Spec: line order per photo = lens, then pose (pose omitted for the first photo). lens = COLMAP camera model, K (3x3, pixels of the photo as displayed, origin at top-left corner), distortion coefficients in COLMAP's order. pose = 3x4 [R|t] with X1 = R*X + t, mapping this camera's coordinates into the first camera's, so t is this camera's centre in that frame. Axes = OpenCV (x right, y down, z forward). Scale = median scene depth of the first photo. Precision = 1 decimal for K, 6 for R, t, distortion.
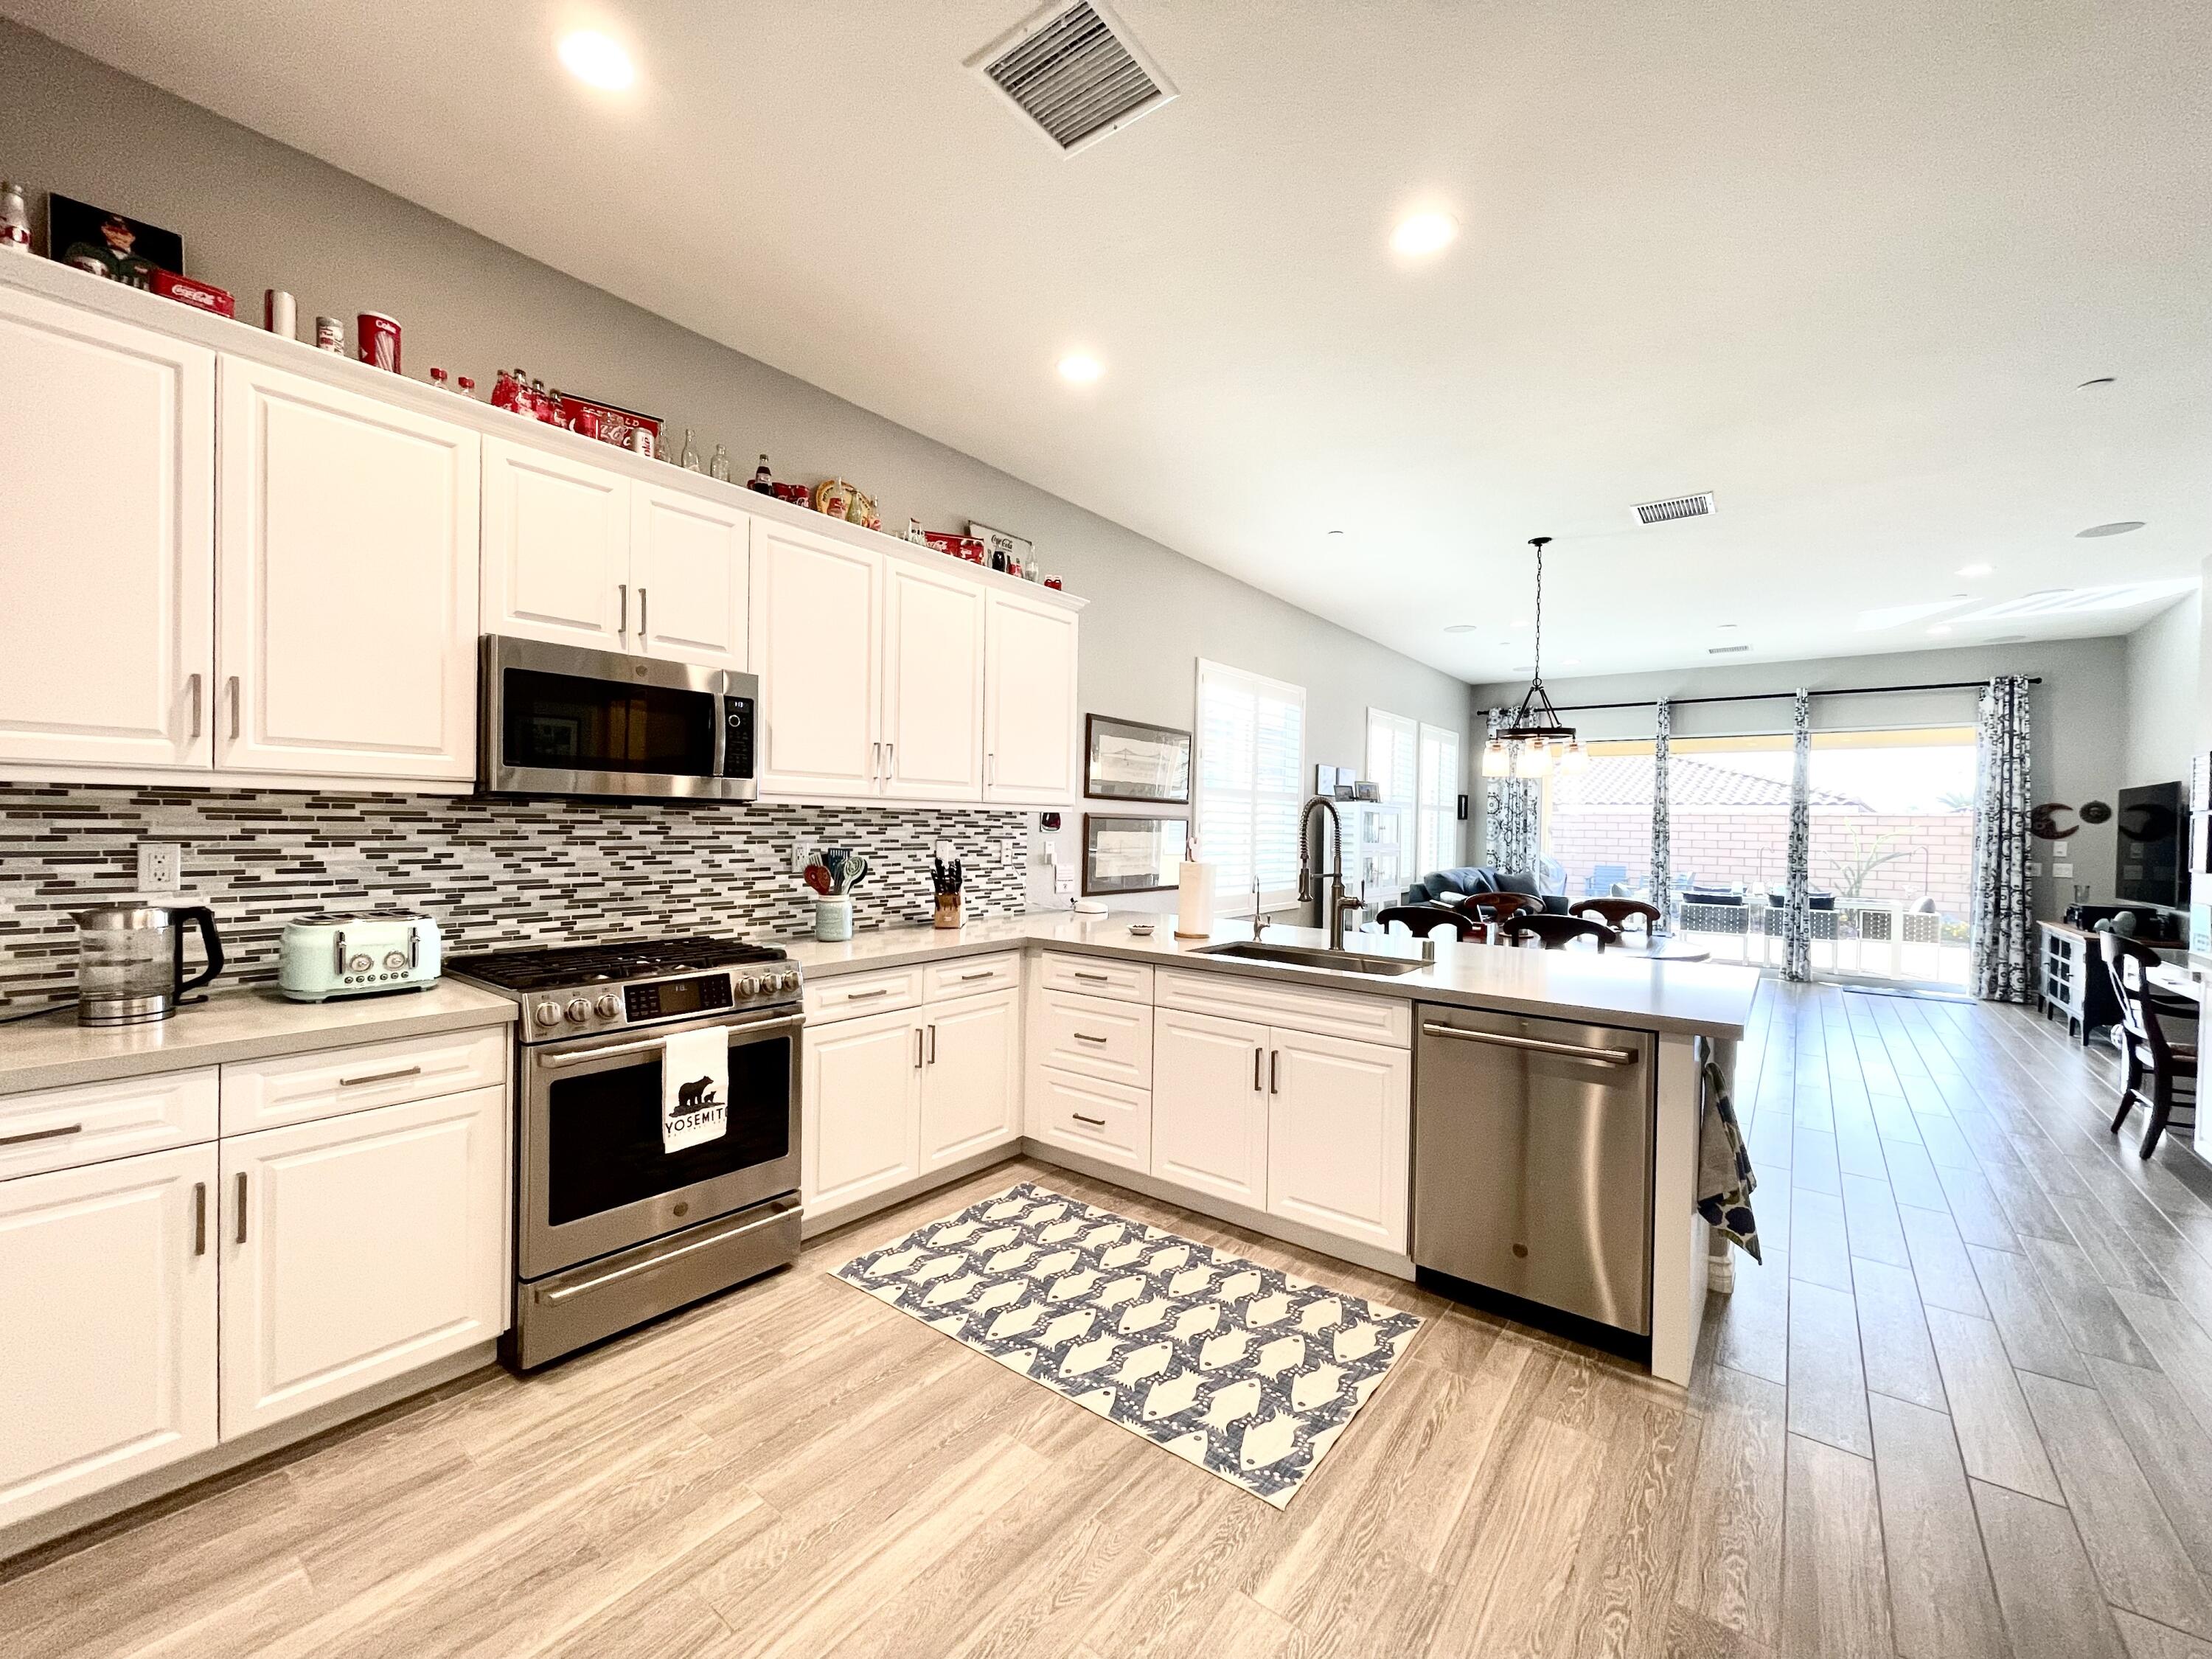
lens RADIAL K [[897.2, 0, 1089.6], [0, 897.2, 832.6], [0, 0, 1]] dist [-0.002431, 0.000535]
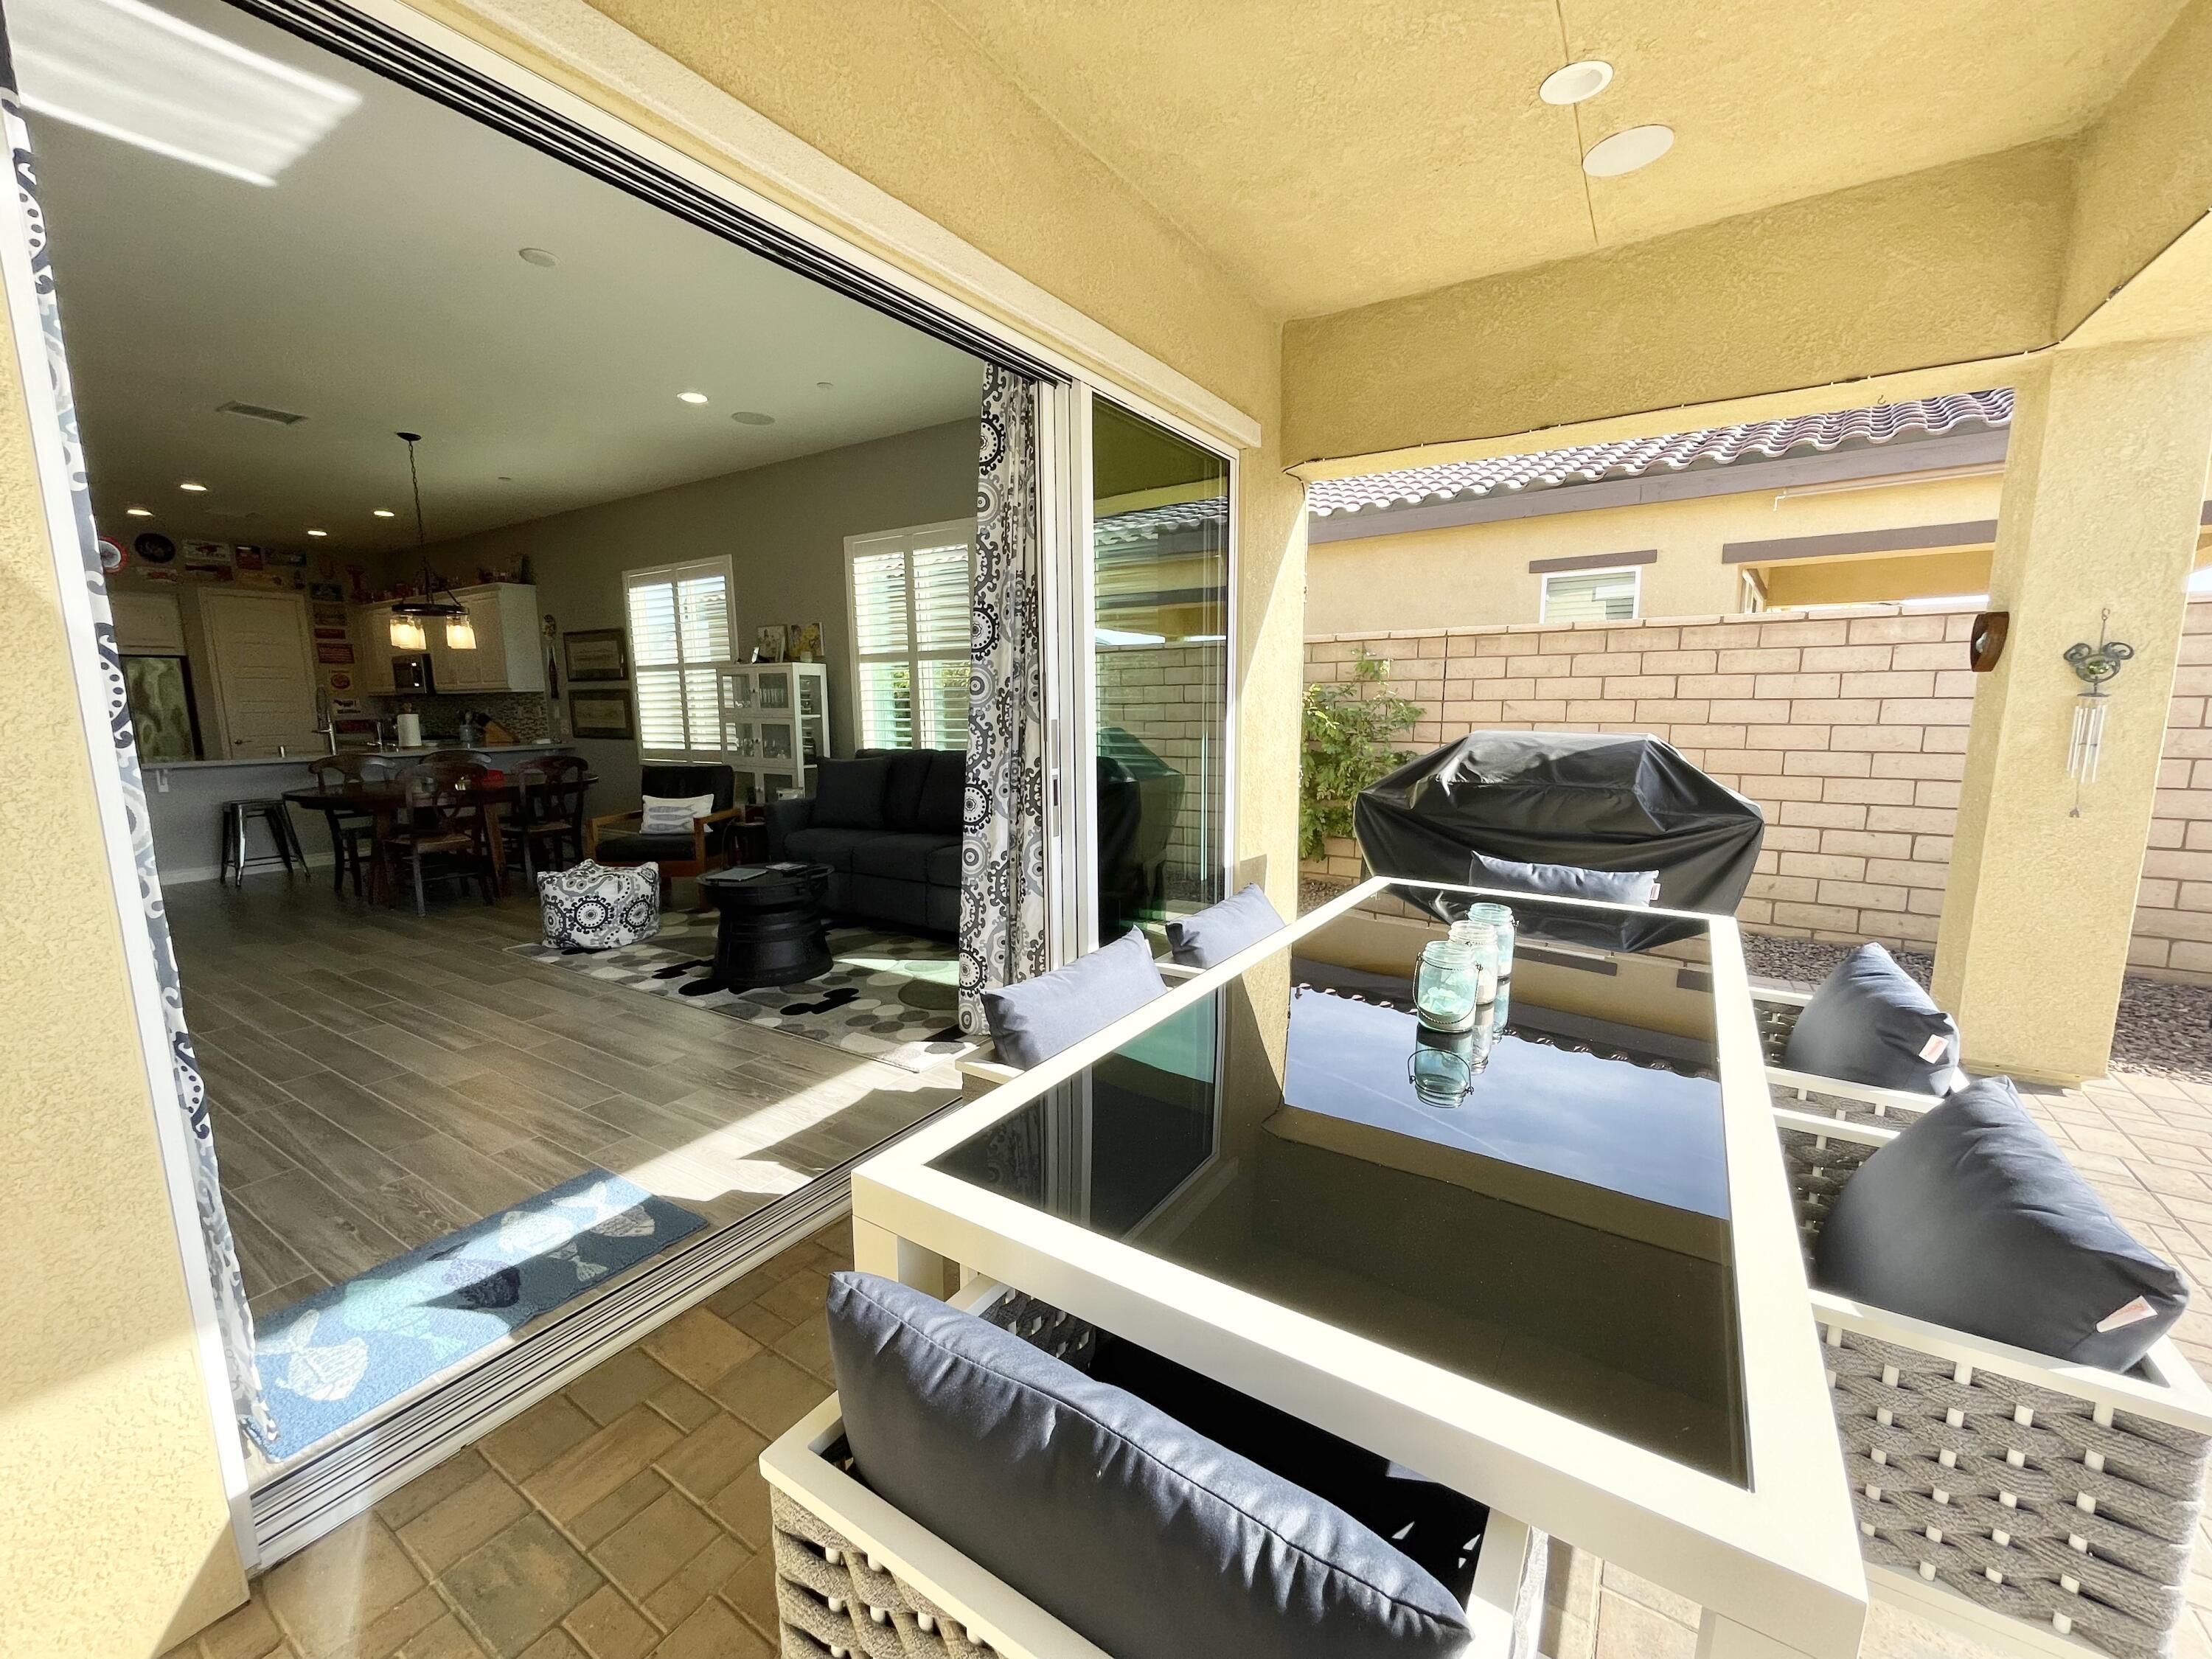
lens RADIAL K [[897.2, 0, 1094.8], [0, 897.2, 814.5], [0, 0, 1]] dist [-0.002431, 0.000535]
pose [[0.097687, 0.110039, -0.989115, 2.385374], [0.001599, 0.993850, 0.110723, 0.033879], [0.995216, -0.012398, 0.096910, 2.356023]]
